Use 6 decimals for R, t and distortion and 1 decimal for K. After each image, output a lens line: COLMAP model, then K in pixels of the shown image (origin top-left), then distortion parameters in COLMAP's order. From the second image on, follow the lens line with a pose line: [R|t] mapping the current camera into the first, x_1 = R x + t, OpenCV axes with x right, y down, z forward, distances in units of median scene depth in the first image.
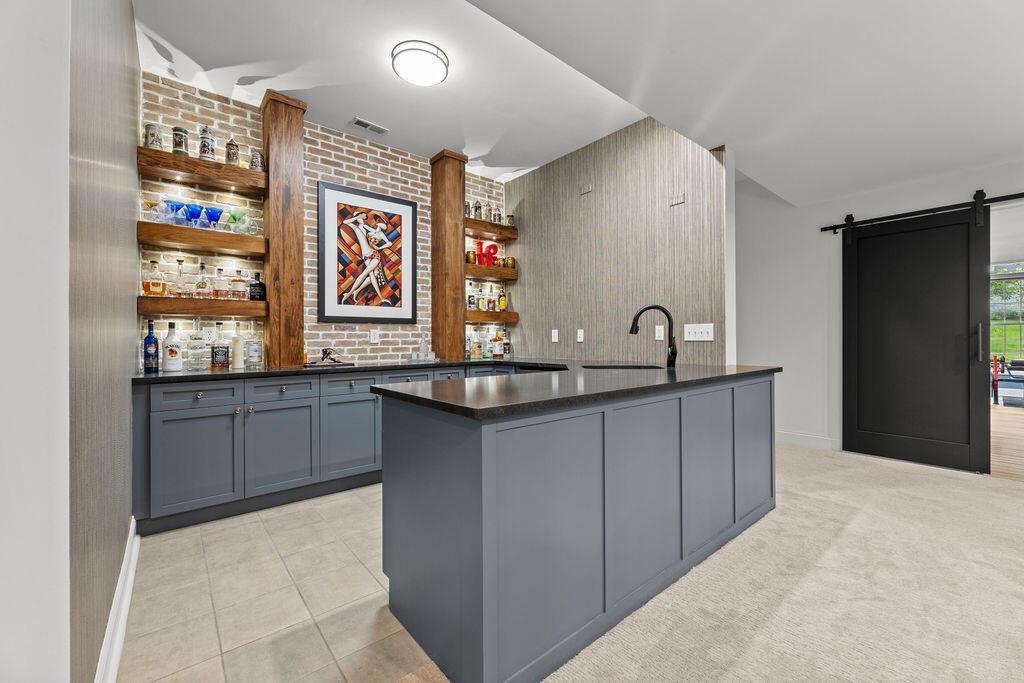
lens RADIAL K [[420.9, 0, 514.7], [0, 420.9, 338.4], [0, 0, 1]] dist [-0.001890, 0.000211]
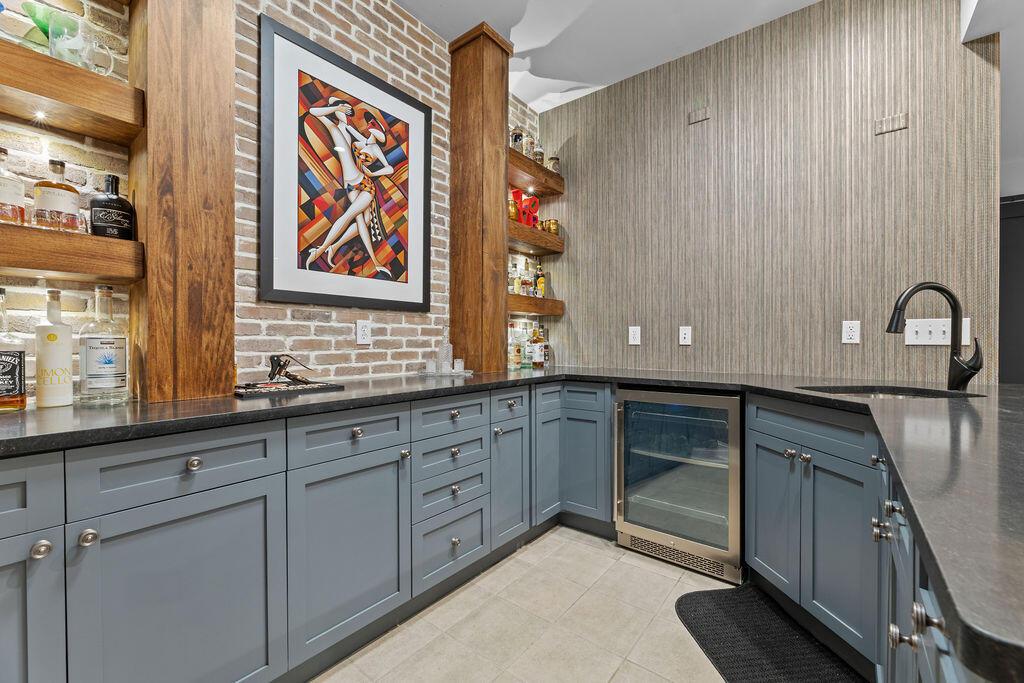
lens RADIAL K [[416.8, 0, 516.1], [0, 416.8, 344.4], [0, 0, 1]] dist [-0.001502, -0.000338]
pose [[0.976516, 0.008318, 0.215285, -0.251833], [-0.010801, 0.999888, 0.010359, 0.003327], [-0.215174, -0.012441, 0.976496, 0.415518]]
